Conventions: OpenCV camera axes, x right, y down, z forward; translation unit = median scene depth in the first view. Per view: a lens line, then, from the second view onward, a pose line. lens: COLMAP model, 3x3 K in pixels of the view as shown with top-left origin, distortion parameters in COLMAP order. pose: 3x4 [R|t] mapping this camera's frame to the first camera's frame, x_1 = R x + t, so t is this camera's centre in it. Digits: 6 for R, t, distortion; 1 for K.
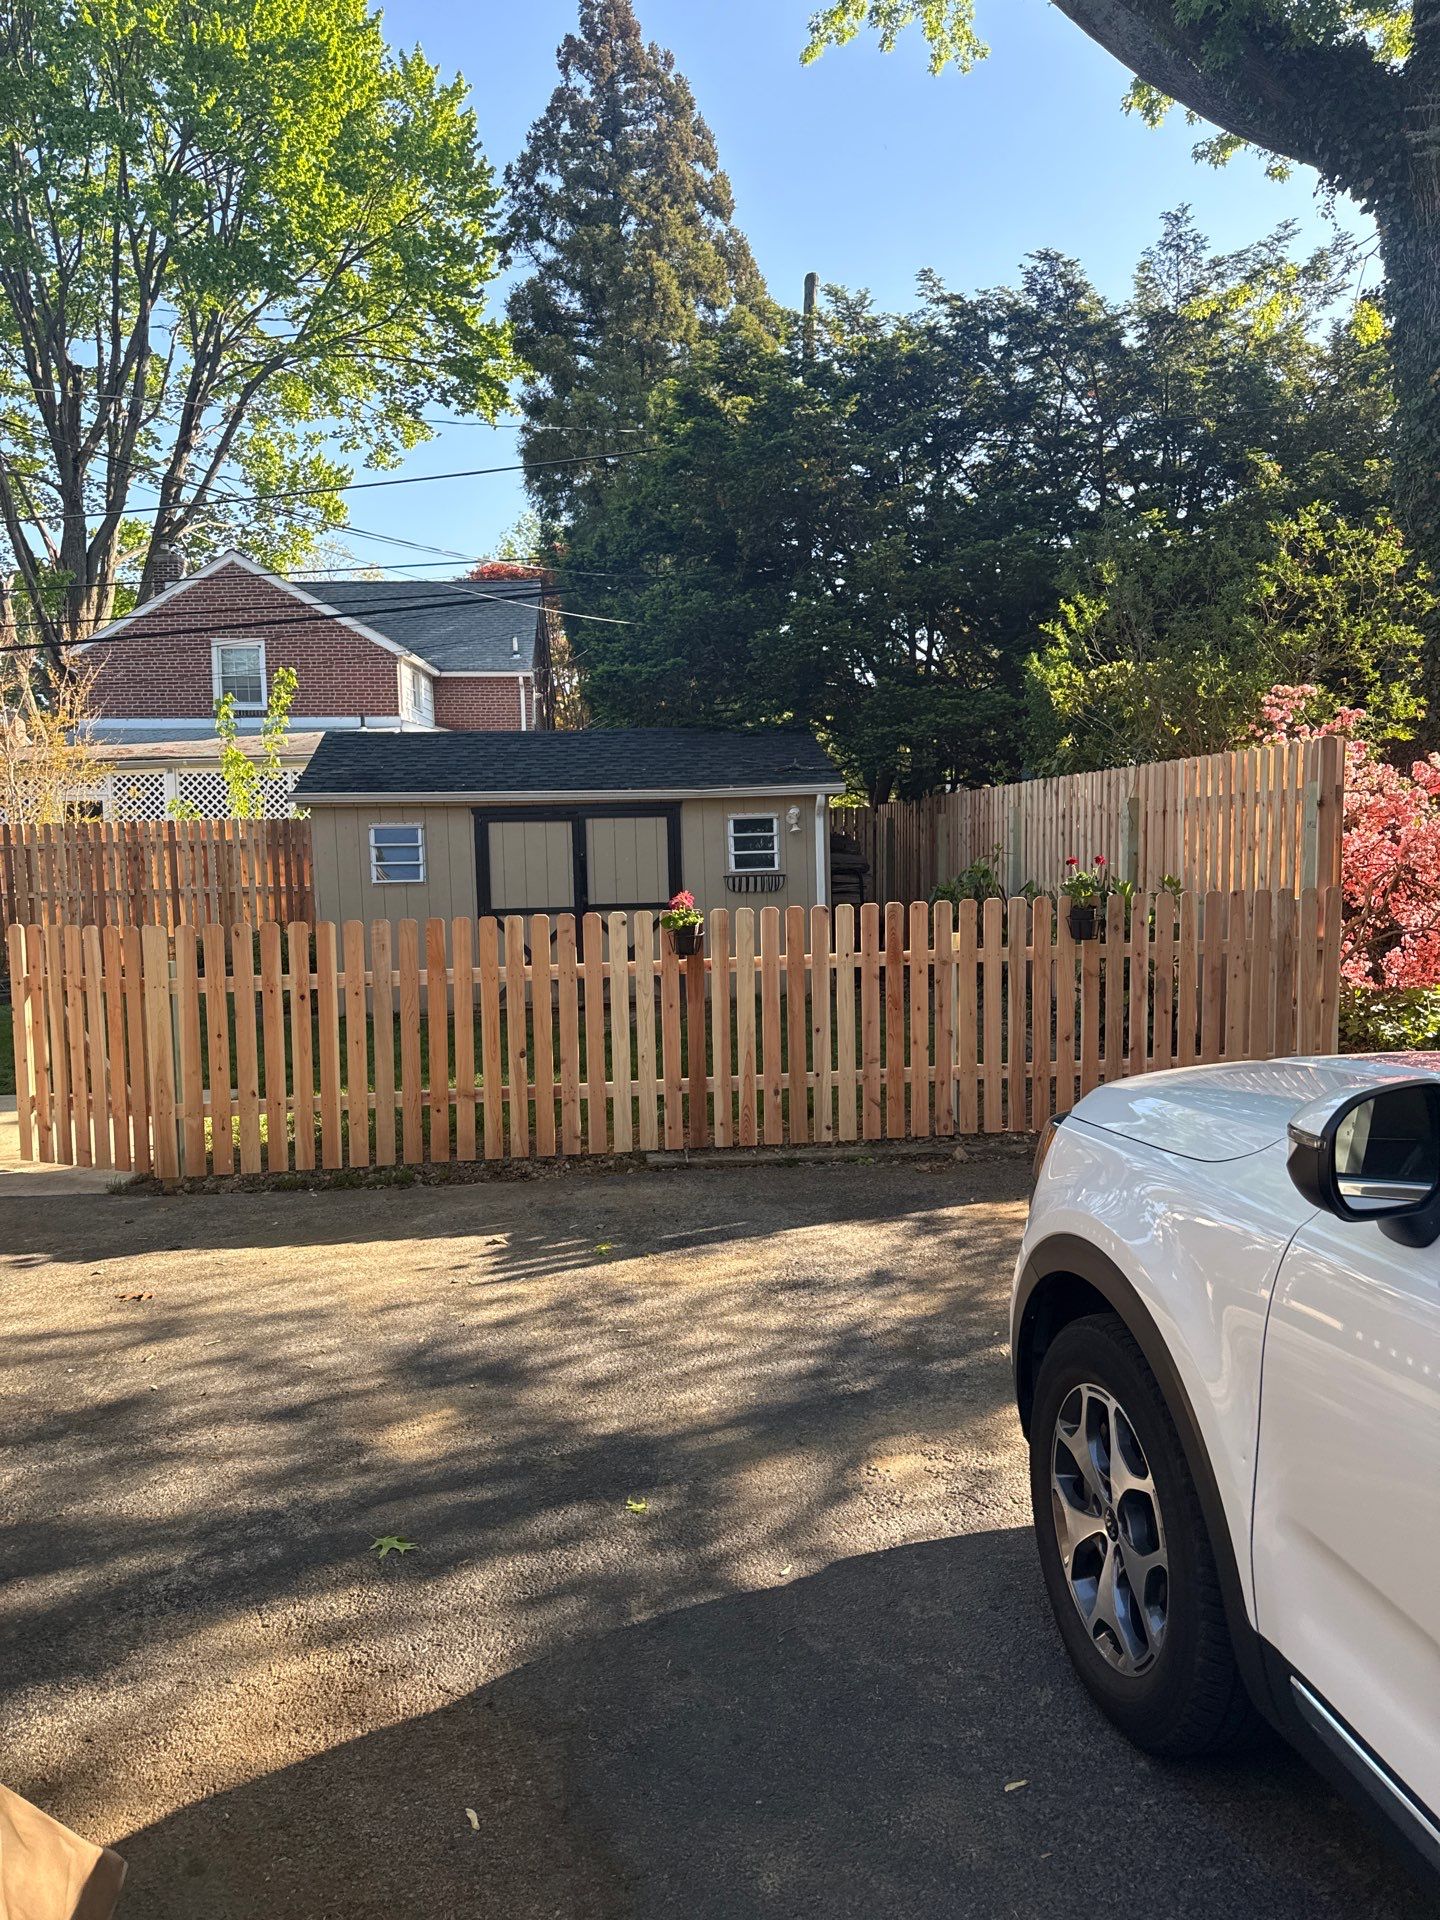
lens RADIAL K [[1356.3, 0, 735.5], [0, 1356.3, 948.6], [0, 0, 1]] dist [0.061230, -0.079438]
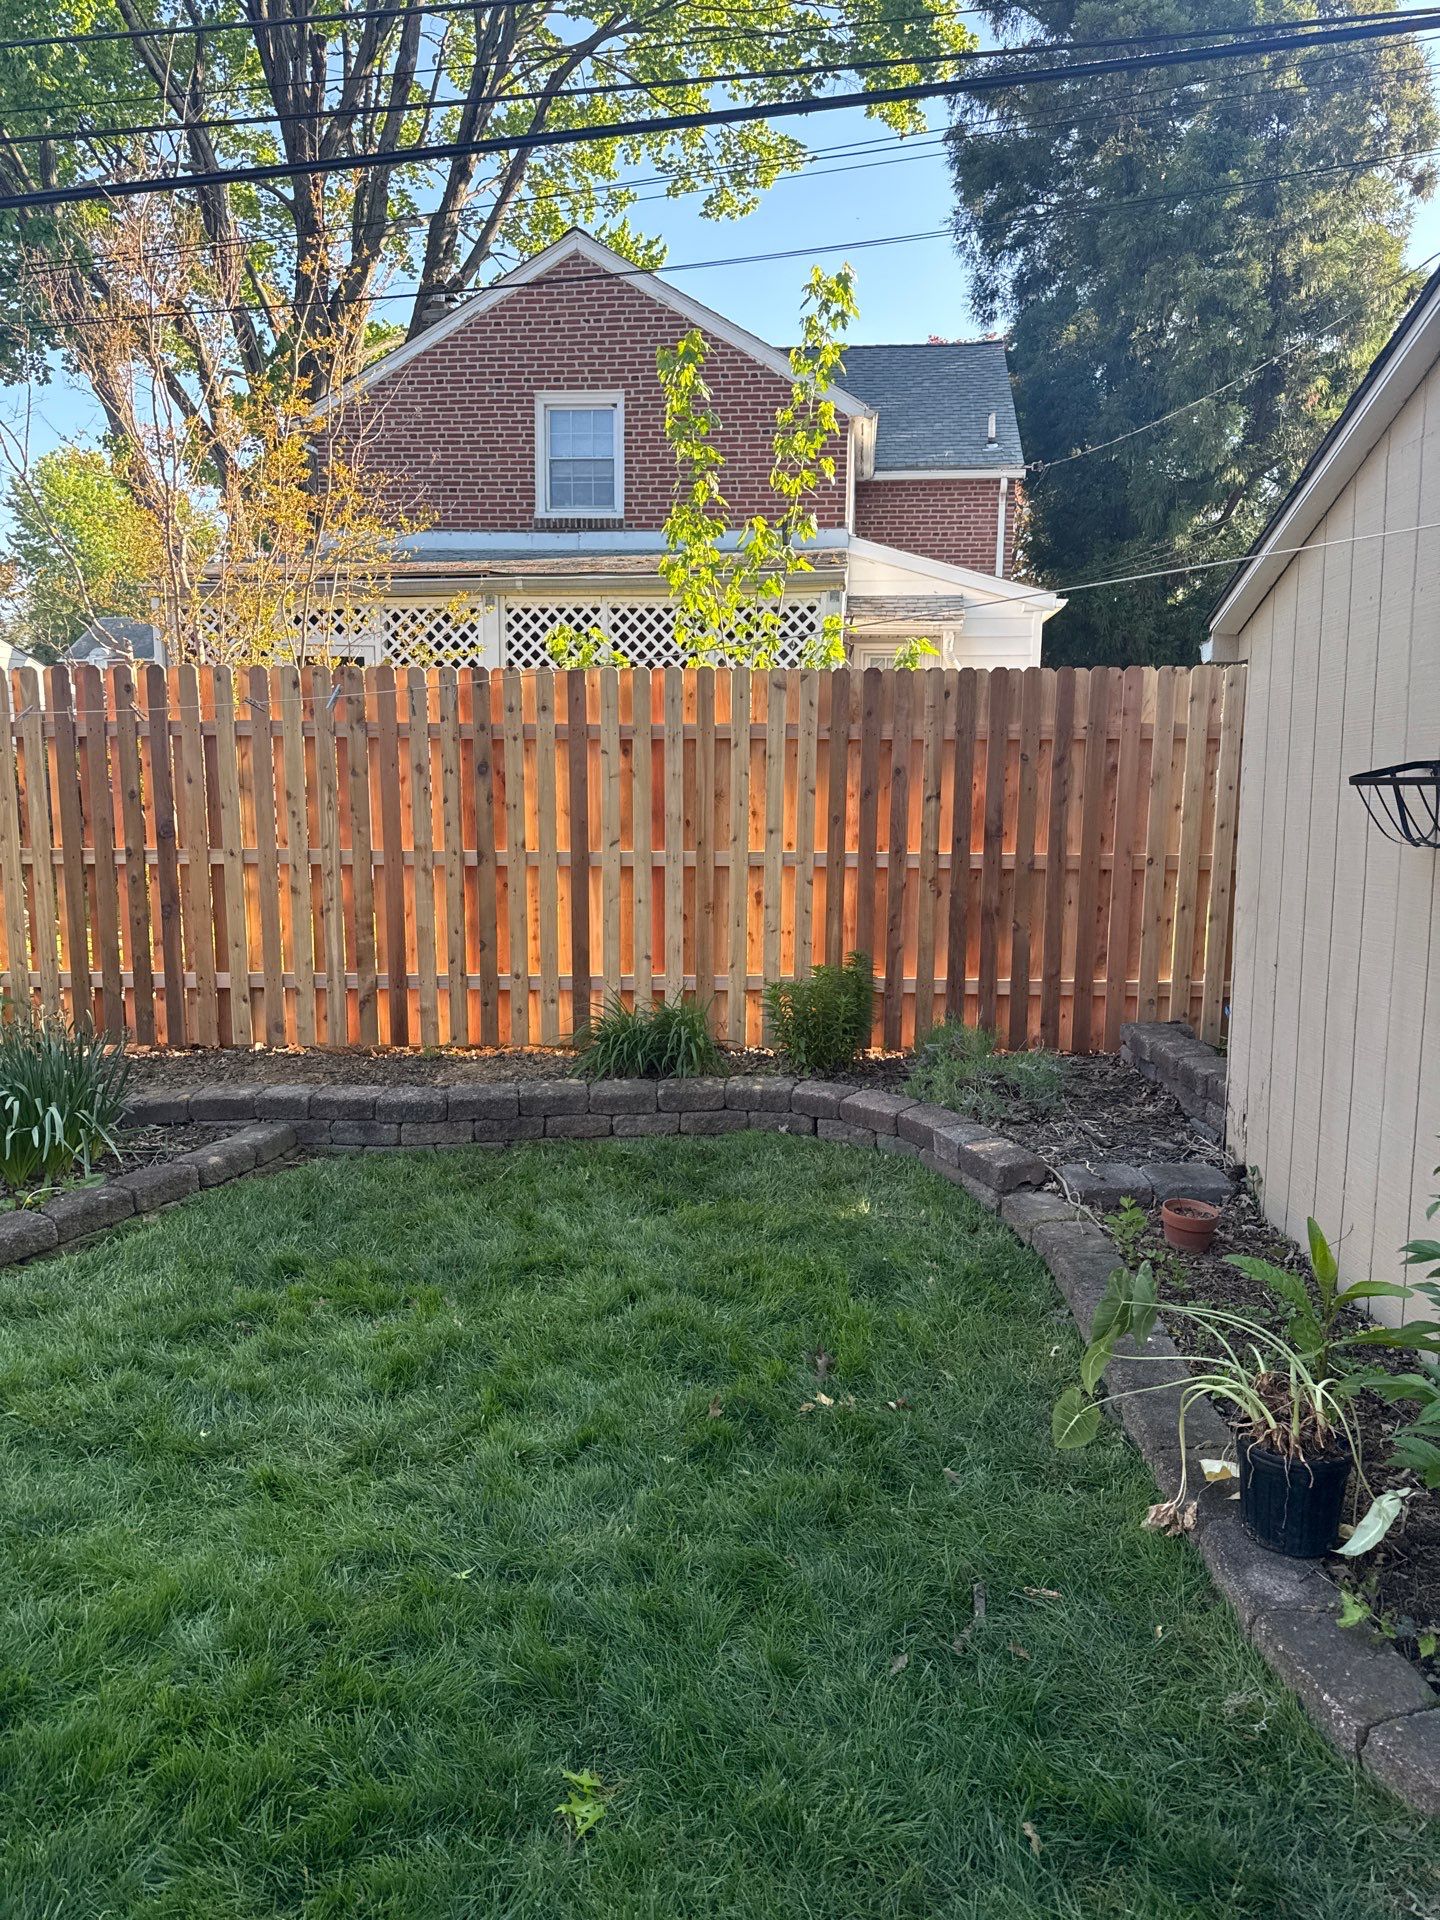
lens RADIAL K [[1356.3, 0, 731.3], [0, 1356.3, 958.1], [0, 0, 1]] dist [0.061230, -0.079438]
pose [[0.989189, 0.046221, -0.139175, -0.422262], [-0.037291, 0.997116, 0.066102, -0.054911], [0.141829, -0.060198, 0.988059, 0.852793]]
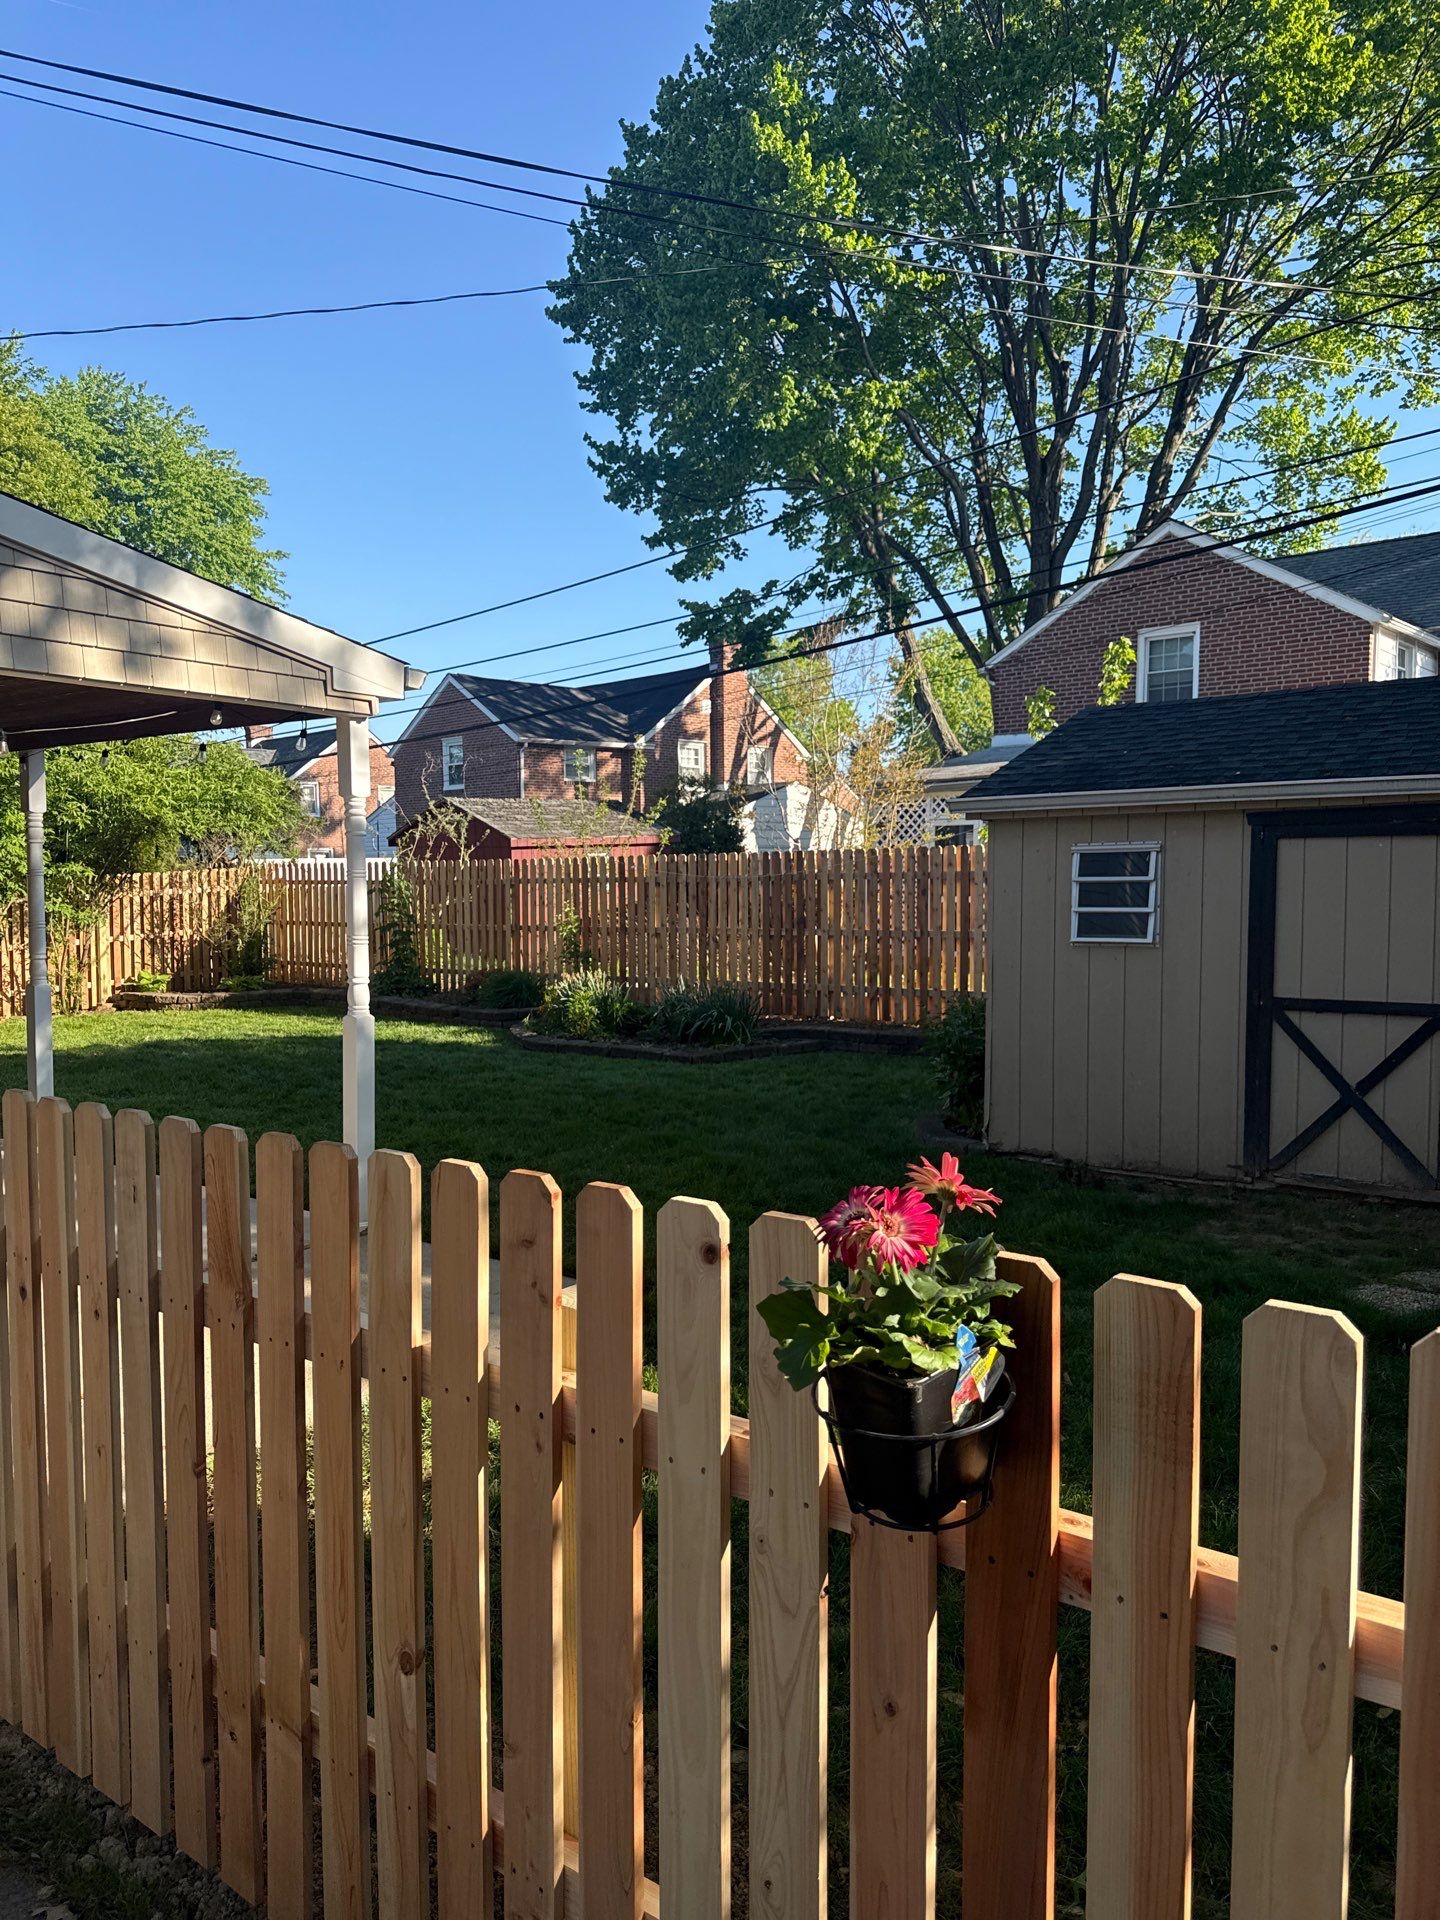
lens RADIAL K [[1356.3, 0, 722.6], [0, 1356.3, 960.4], [0, 0, 1]] dist [0.061230, -0.079438]
pose [[0.725614, 0.052636, -0.686085, 0.036464], [-0.061197, 0.998055, 0.011848, -0.037133], [0.685375, 0.033389, 0.727425, 0.448307]]
